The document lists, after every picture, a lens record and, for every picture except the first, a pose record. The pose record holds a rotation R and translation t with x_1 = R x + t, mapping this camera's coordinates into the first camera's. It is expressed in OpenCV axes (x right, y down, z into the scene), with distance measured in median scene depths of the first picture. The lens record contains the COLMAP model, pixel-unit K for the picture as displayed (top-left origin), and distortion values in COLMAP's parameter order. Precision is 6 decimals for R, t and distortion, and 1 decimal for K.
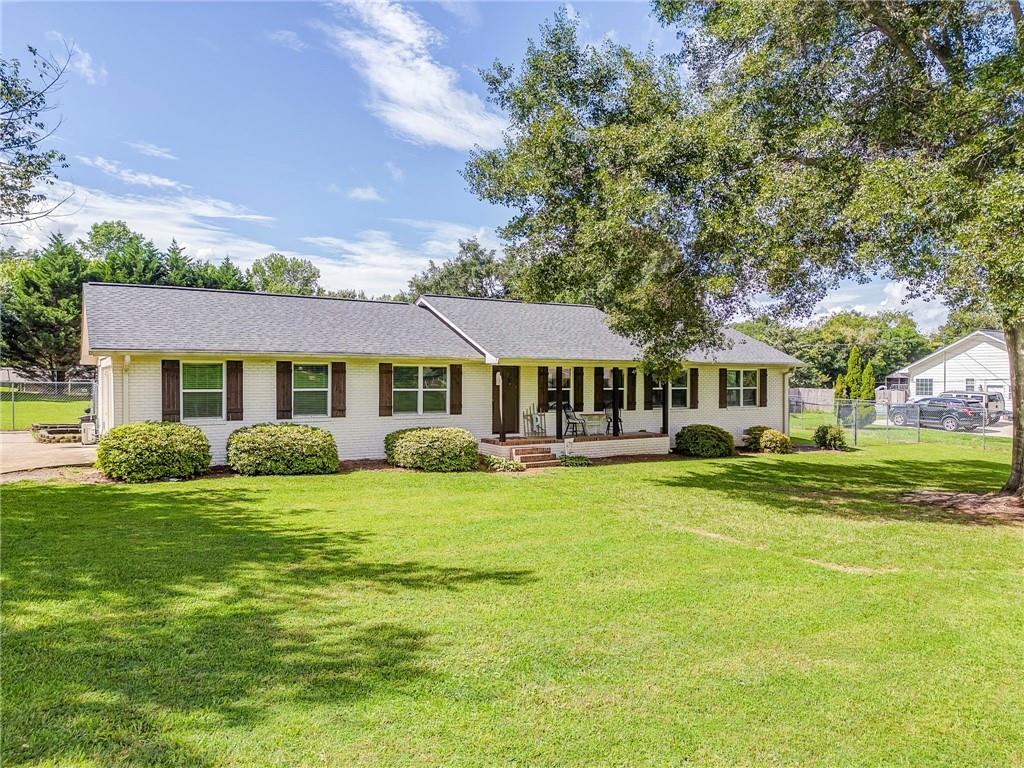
lens RADIAL K [[731.4, 0, 515.8], [0, 731.4, 390.1], [0, 0, 1]] dist [0.104876, -0.124874]
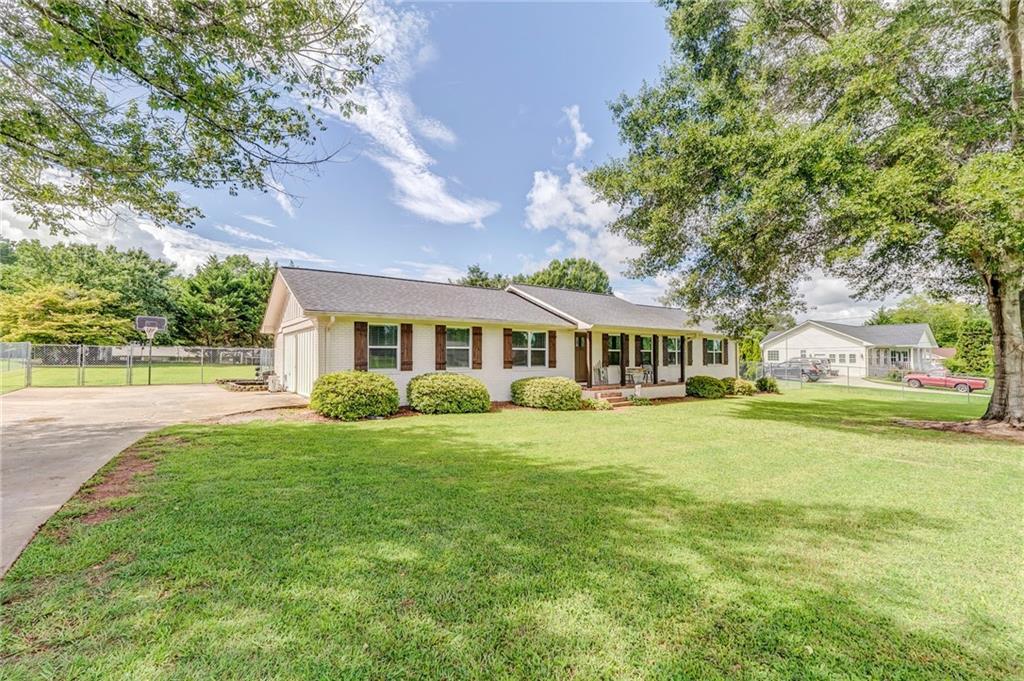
lens RADIAL K [[440.2, 0, 512.0], [0, 440.2, 340.5], [0, 0, 1]] dist [-0.000990, -0.000135]
pose [[0.996489, -0.000222, 0.083729, -0.230904], [0.004675, 0.998584, -0.052995, 0.026294], [-0.083599, 0.053201, 0.995078, 0.206566]]
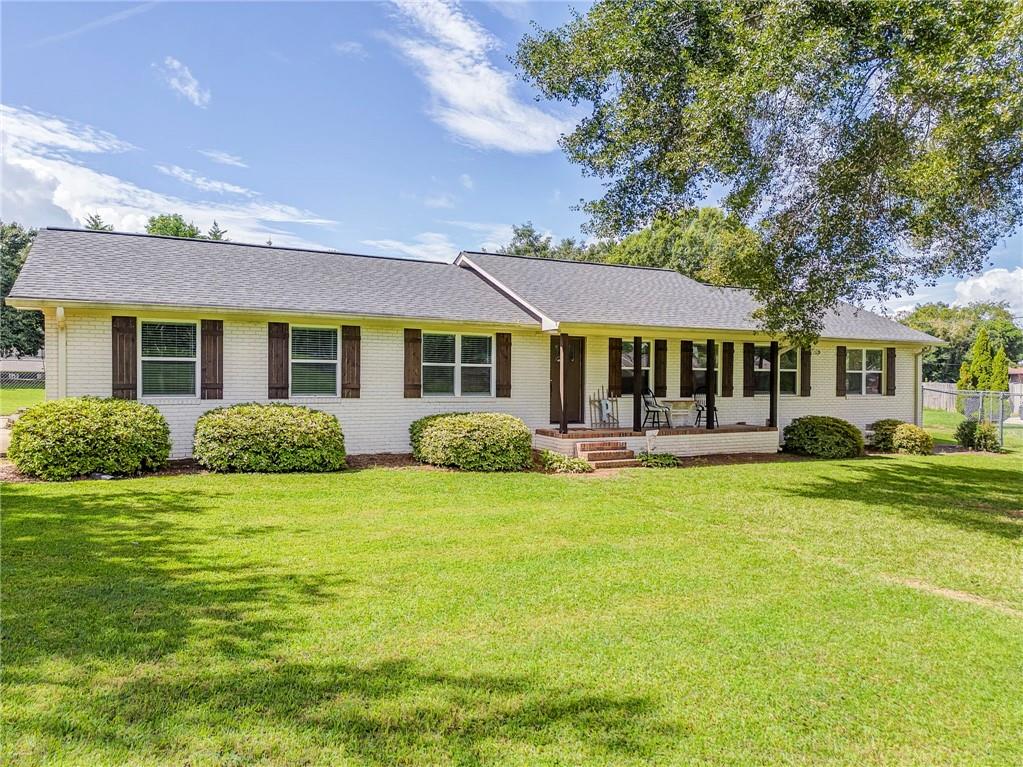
lens RADIAL K [[730.6, 0, 515.3], [0, 730.6, 389.6], [0, 0, 1]] dist [0.104876, -0.124874]
pose [[0.997259, 0.007182, -0.073636, -0.012715], [-0.007141, 0.999974, 0.000828, 0.024821], [0.073640, -0.000299, 0.997285, 0.235877]]
